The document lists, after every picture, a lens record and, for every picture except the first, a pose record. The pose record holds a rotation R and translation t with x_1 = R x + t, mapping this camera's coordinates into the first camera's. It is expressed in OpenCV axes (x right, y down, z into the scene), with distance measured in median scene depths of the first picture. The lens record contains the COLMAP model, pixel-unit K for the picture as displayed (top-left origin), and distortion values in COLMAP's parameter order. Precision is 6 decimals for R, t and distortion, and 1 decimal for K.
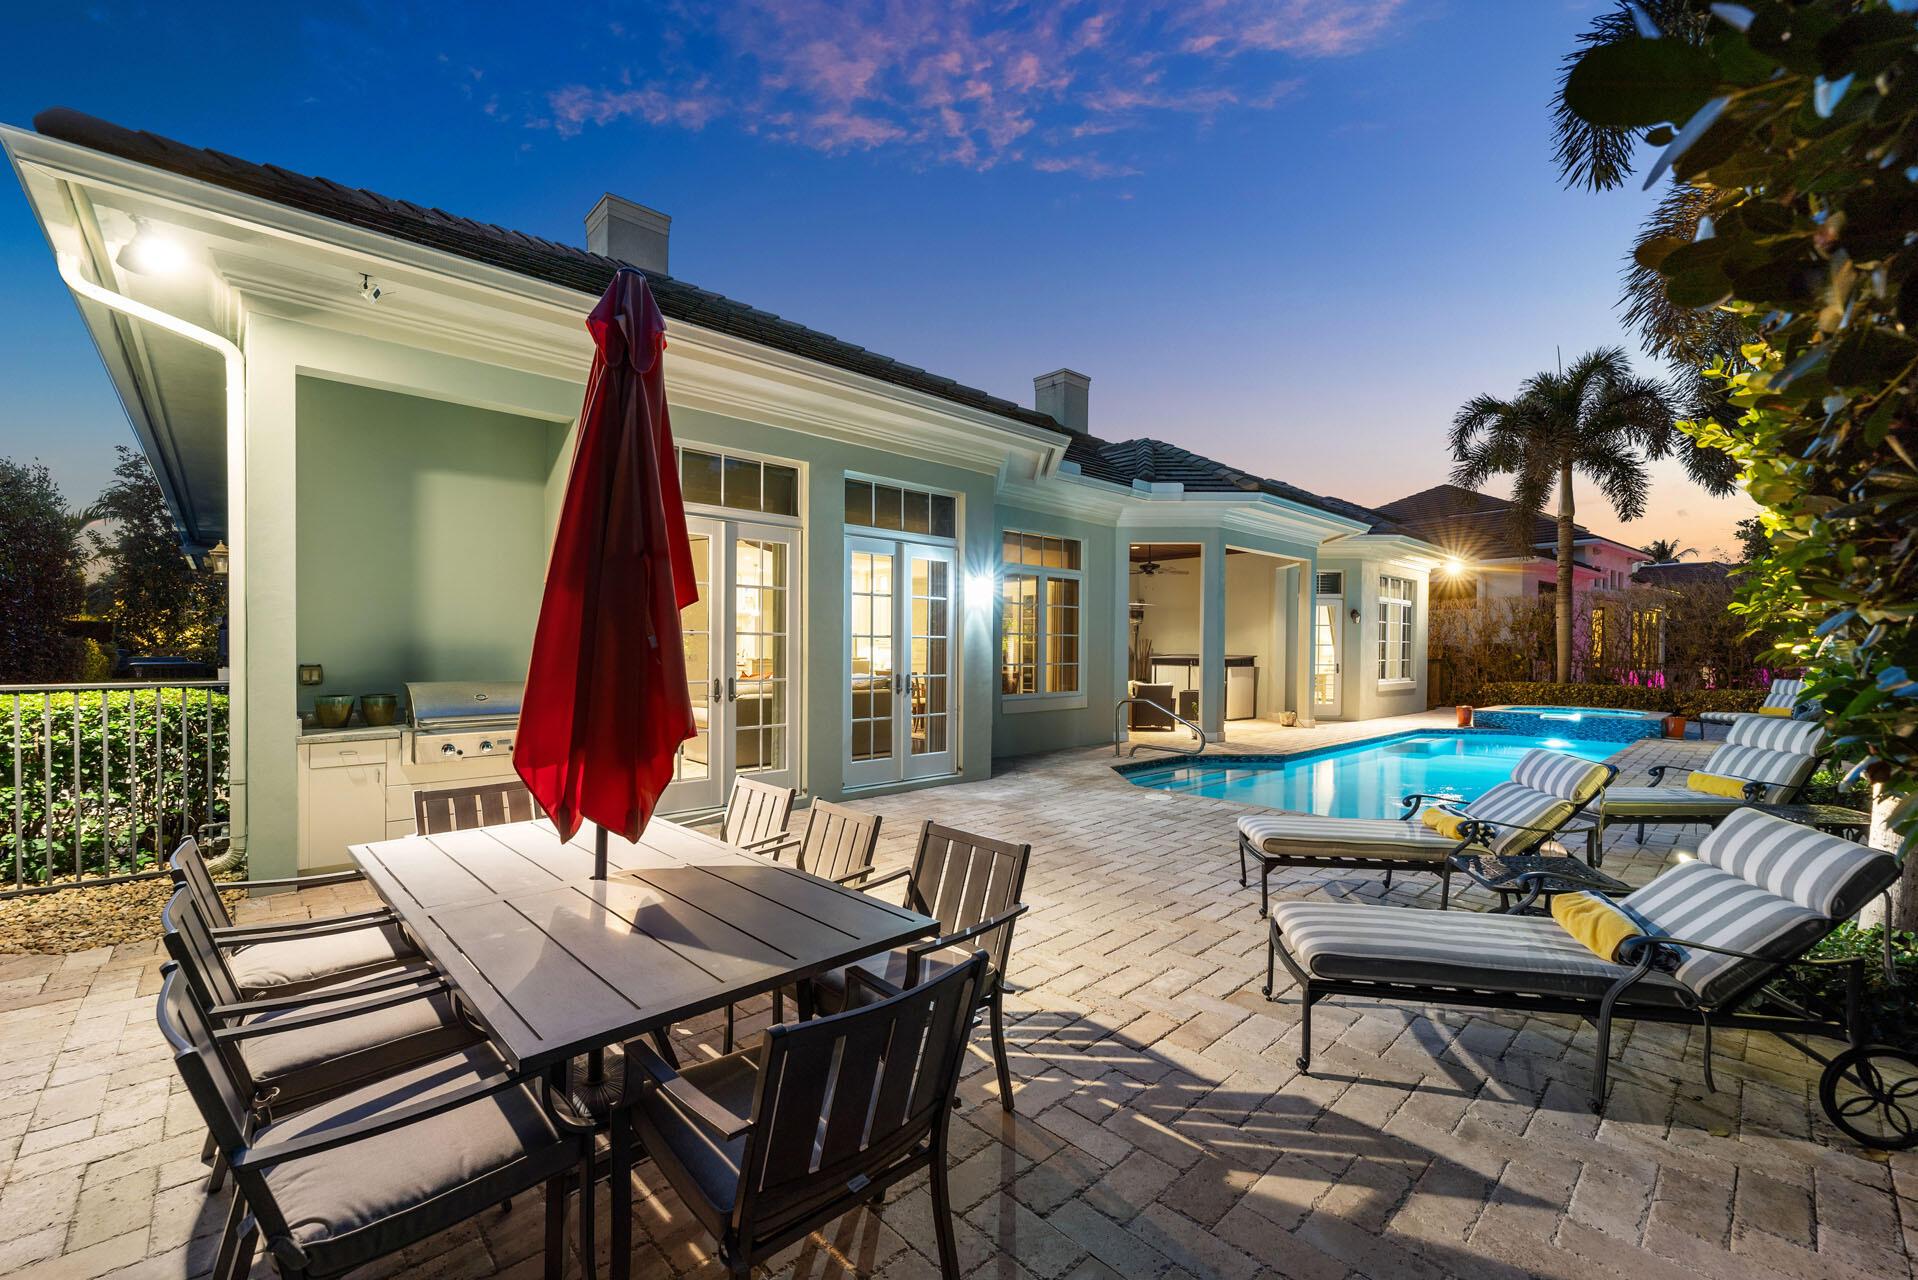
lens RADIAL K [[791.5, 0, 952.3], [0, 791.5, 654.1], [0, 0, 1]] dist [-0.001924, -0.000314]
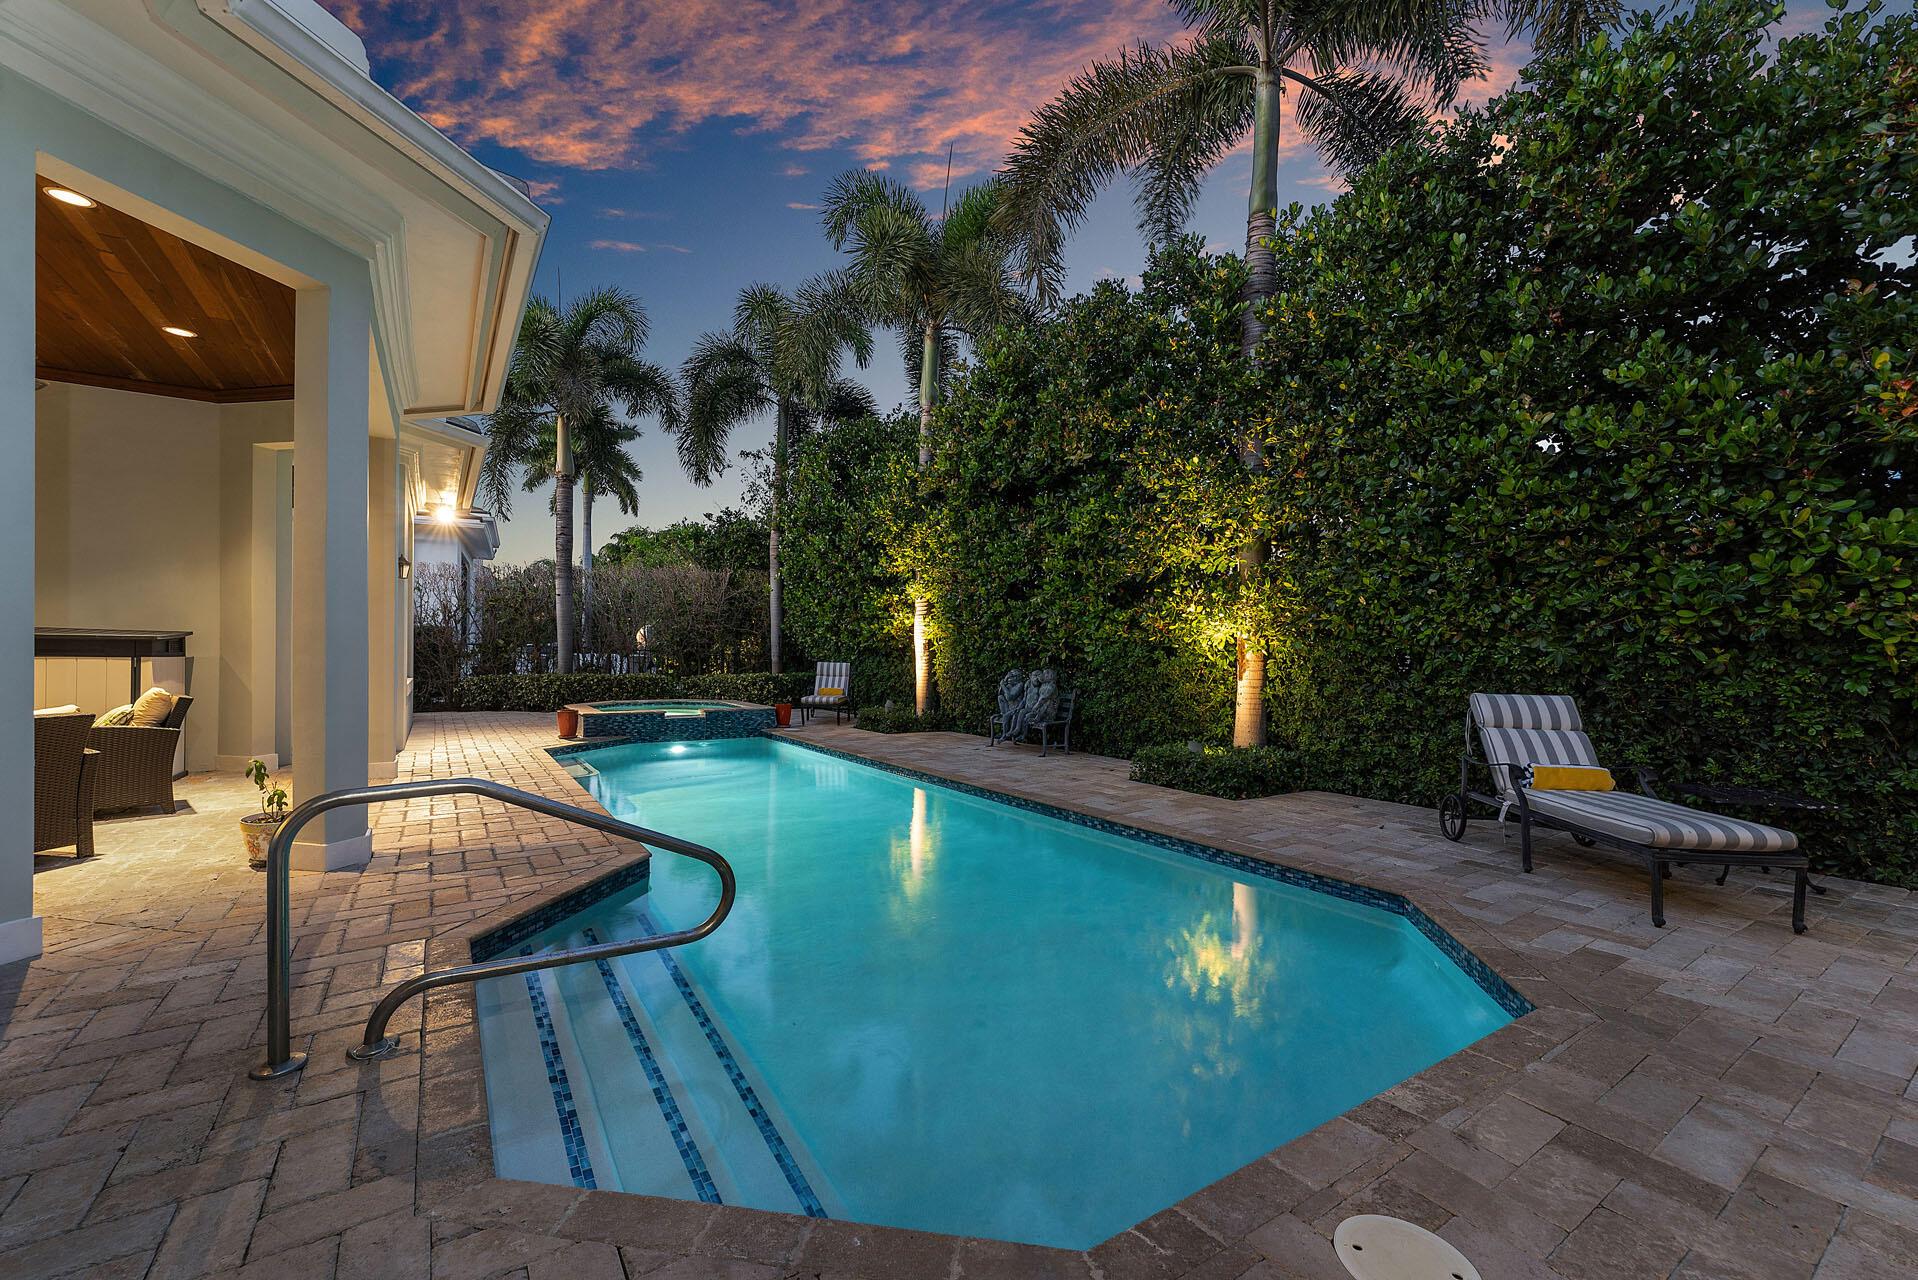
lens RADIAL K [[791.5, 0, 952.3], [0, 791.5, 654.1], [0, 0, 1]] dist [-0.001924, -0.000314]
pose [[0.178384, -0.003737, 0.983954, 0.015592], [-0.000842, 0.999992, 0.003950, 0.012318], [-0.983961, -0.001533, 0.178379, 0.468536]]
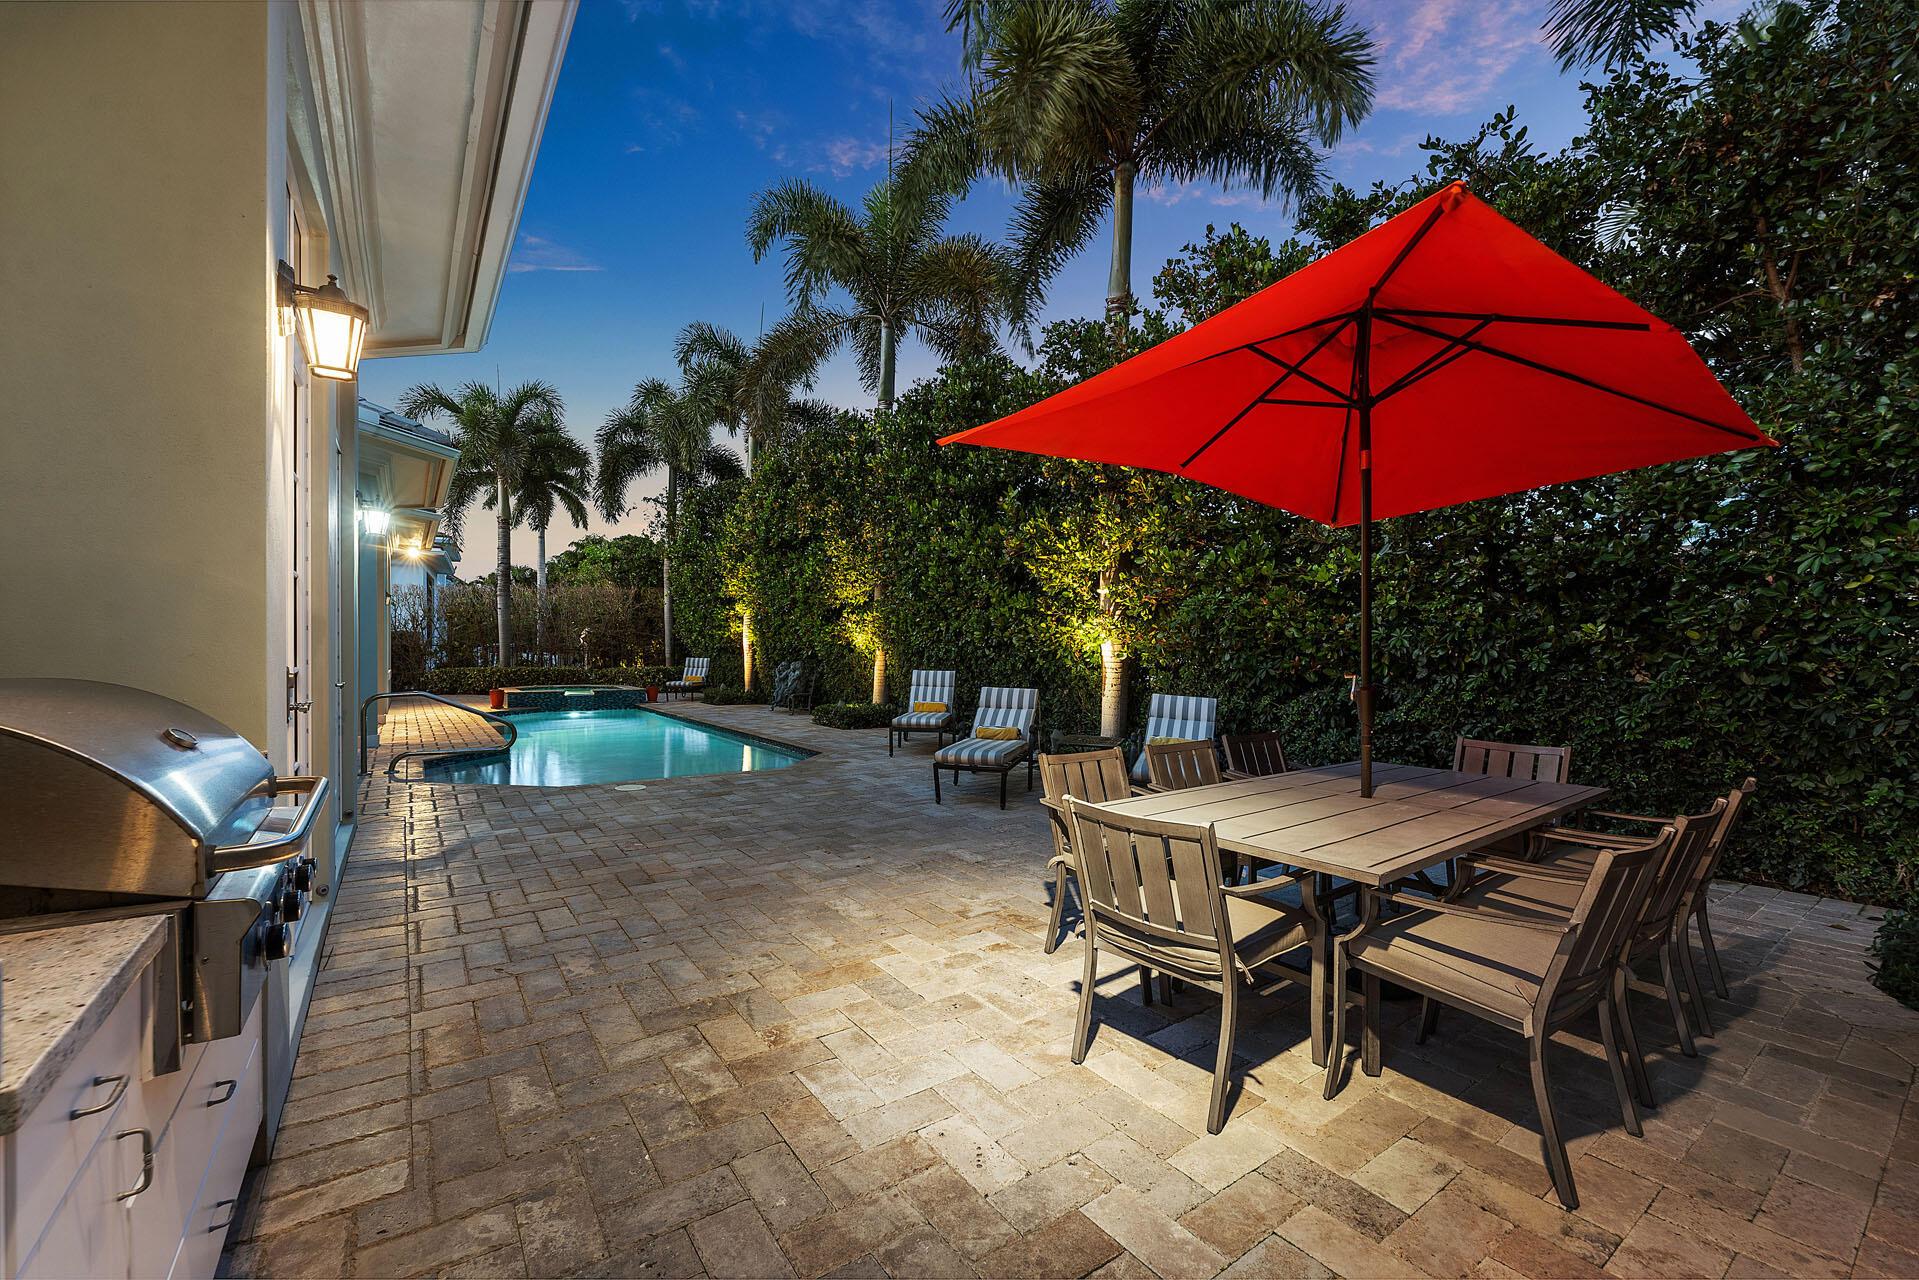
lens RADIAL K [[777.4, 0, 939.2], [0, 777.4, 654.9], [0, 0, 1]] dist [-0.000913, -0.000102]
pose [[0.155047, -0.008906, 0.987867, -0.243742], [0.001921, 0.999960, 0.008714, 0.010909], [-0.987905, 0.000546, 0.155058, 0.226569]]
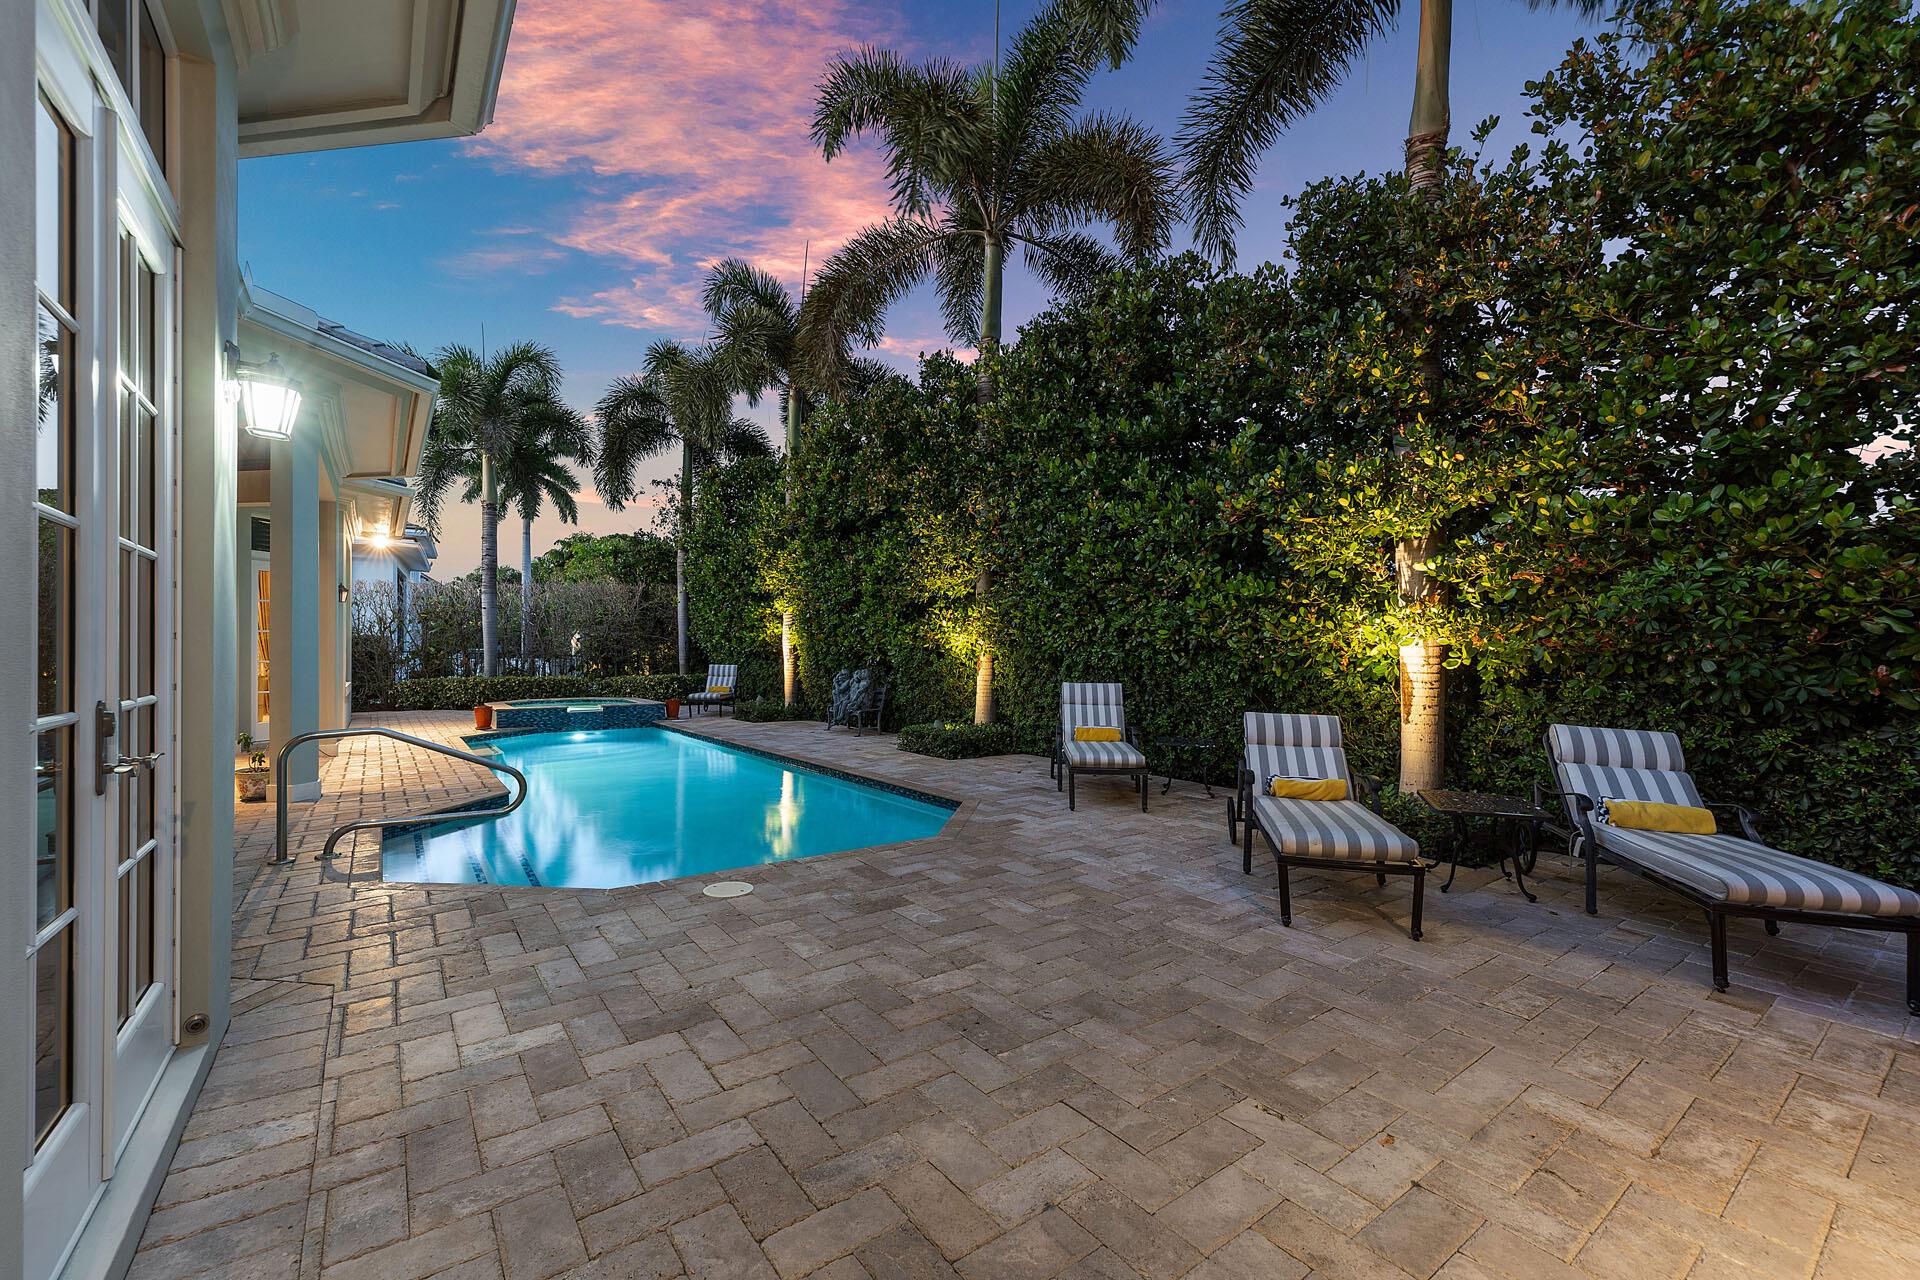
lens RADIAL K [[786.2, 0, 952.9], [0, 786.2, 644.5], [0, 0, 1]] dist [0.004561, 0.000087]
pose [[0.126629, 0.005871, 0.991933, -0.112755], [0.008321, 0.999941, -0.006980, 0.008726], [-0.991915, 0.009138, 0.126573, 0.340461]]
